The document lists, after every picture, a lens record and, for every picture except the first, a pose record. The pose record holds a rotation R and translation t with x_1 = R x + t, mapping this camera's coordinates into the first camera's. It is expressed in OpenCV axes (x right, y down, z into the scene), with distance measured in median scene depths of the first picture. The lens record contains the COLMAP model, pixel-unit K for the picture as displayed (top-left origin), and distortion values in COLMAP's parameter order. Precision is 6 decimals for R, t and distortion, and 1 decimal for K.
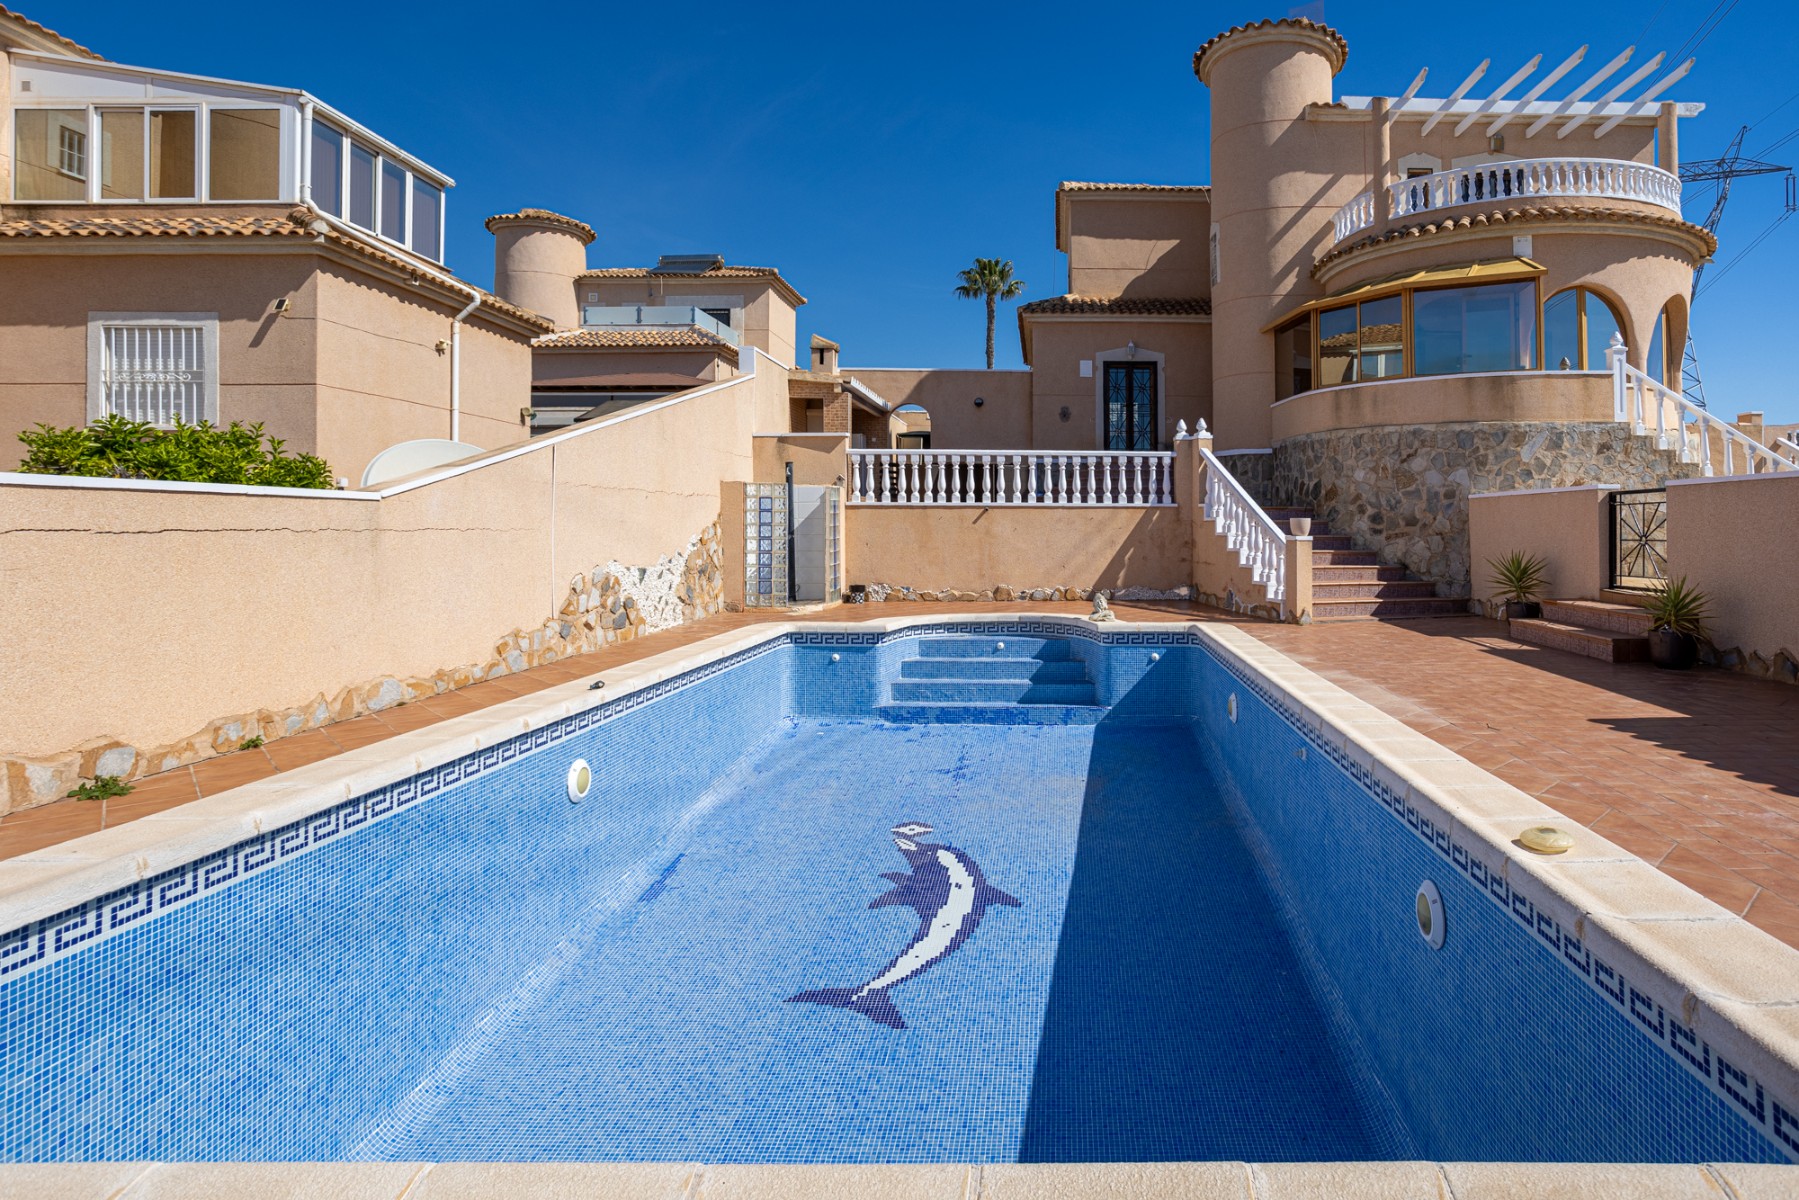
lens RADIAL K [[1013.3, 0, 1014.8], [0, 1013.3, 555.2], [0, 0, 1]] dist [-0.062049, 0.062893]
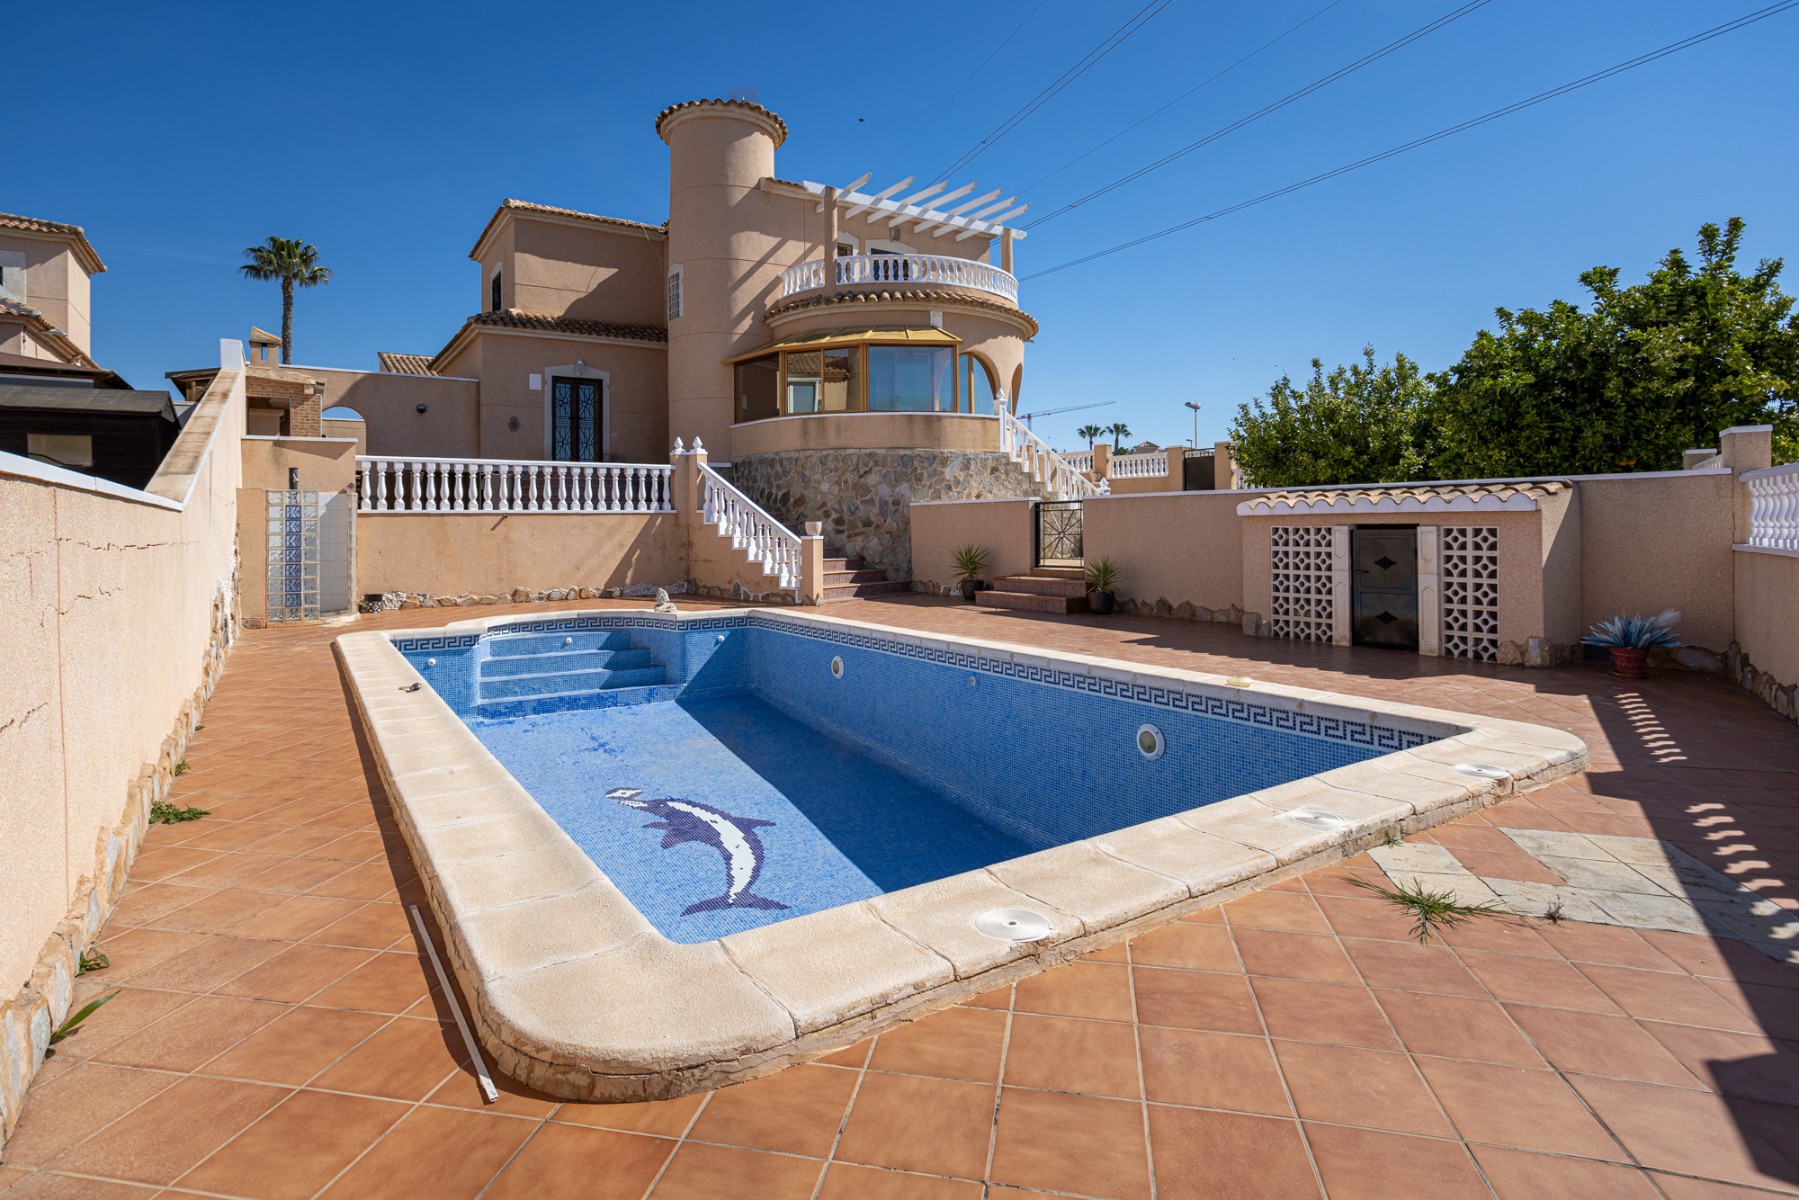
lens RADIAL K [[945.7, 0, 900.5], [0, 945.7, 576.6], [0, 0, 1]] dist [-0.049805, 0.035560]
pose [[0.837462, -0.040230, 0.545013, -0.220530], [0.028159, 0.999139, 0.030483, -0.000881], [-0.545770, -0.010181, 0.837873, -0.042560]]
